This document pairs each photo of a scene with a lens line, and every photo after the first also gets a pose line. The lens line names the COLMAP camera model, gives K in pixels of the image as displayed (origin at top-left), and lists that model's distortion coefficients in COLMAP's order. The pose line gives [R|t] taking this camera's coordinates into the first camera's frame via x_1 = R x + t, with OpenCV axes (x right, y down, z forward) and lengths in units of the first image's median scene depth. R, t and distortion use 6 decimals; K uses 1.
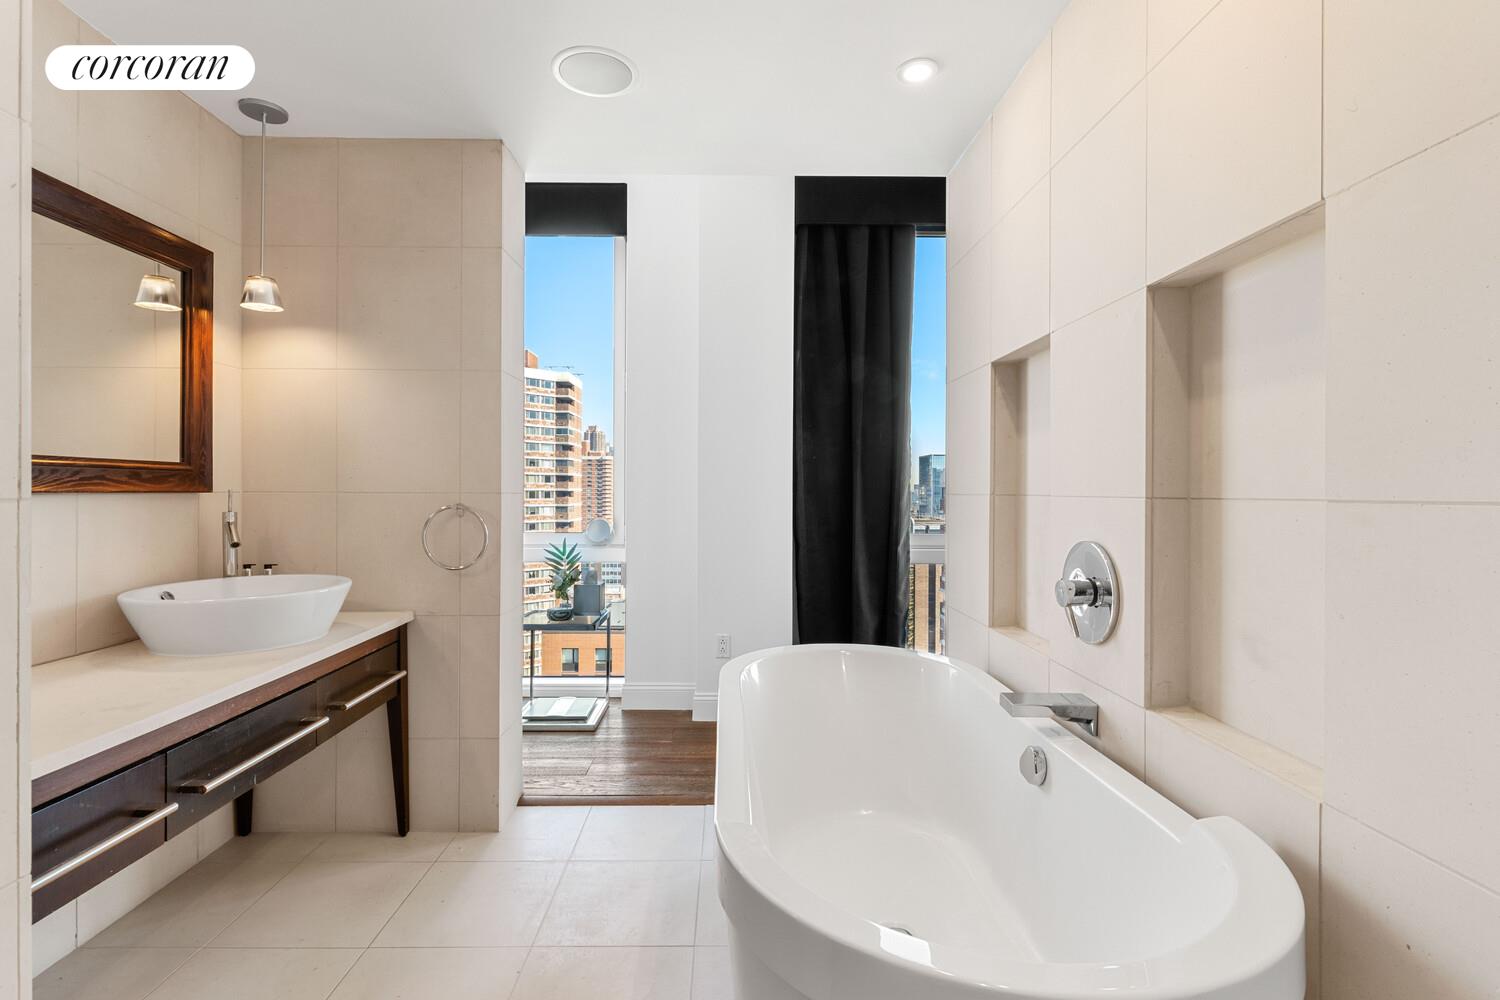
lens RADIAL K [[709.1, 0, 746.9], [0, 709.1, 497.2], [0, 0, 1]] dist [0.000026, -0.000011]
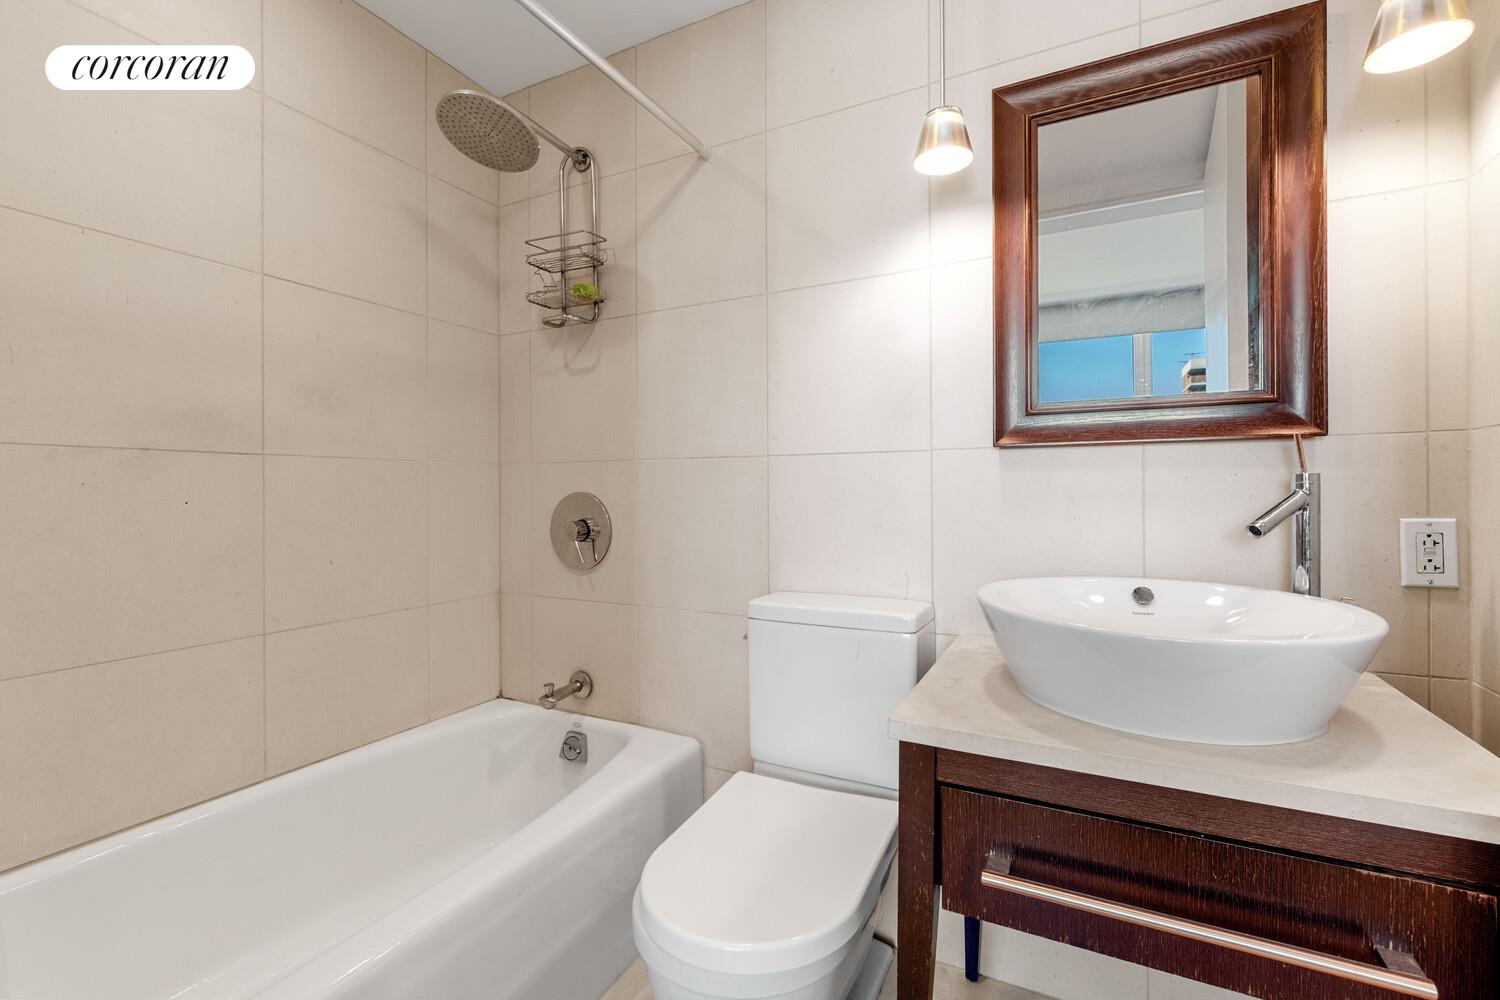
lens RADIAL K [[644.3, 0, 750.8], [0, 644.3, 487.7], [0, 0, 1]] dist [0.002311, 0.000196]
pose [[-0.480902, 0.032629, -0.876167, -0.096836], [0.015019, 0.999467, 0.028977, 0.008913], [0.876646, 0.000776, -0.481135, 0.921397]]
